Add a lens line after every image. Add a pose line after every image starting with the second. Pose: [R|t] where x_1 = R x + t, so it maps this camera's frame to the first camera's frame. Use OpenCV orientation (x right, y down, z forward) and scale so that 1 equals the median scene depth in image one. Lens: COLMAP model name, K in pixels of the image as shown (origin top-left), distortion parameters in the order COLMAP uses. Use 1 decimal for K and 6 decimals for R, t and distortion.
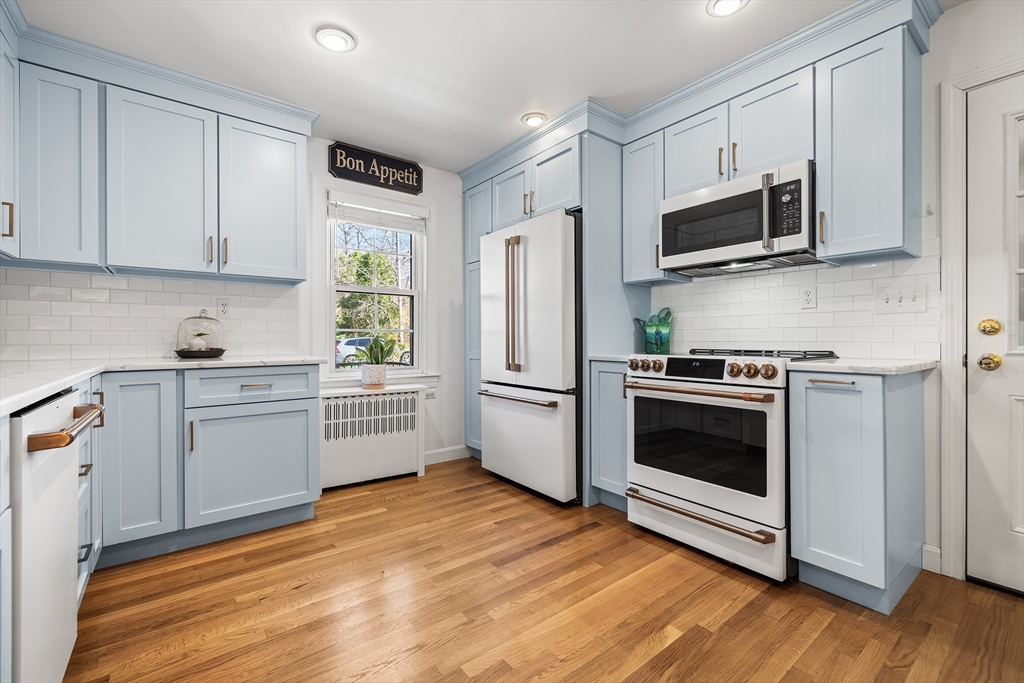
lens RADIAL K [[432.0, 0, 507.7], [0, 432.0, 338.5], [0, 0, 1]] dist [-0.000606, -0.000002]
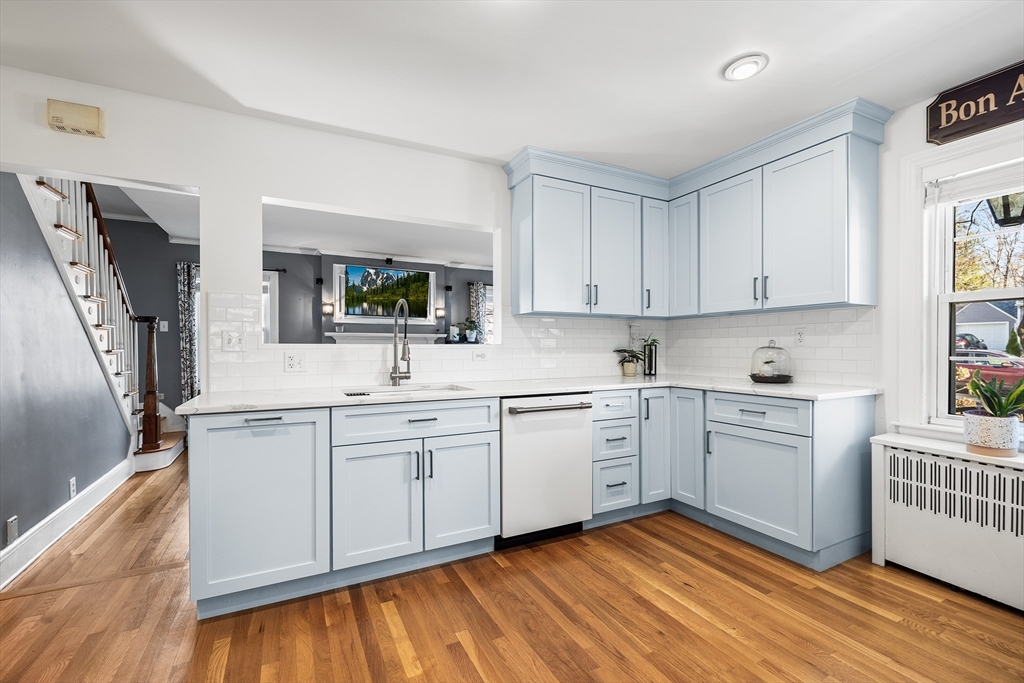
lens RADIAL K [[438.9, 0, 507.7], [0, 438.9, 350.2], [0, 0, 1]] dist [0.000927, -0.000007]
pose [[-0.180944, 0.008155, -0.983460, 0.553747], [0.003884, 0.999964, 0.007577, -0.052161], [0.983486, -0.002449, -0.180969, 0.529311]]
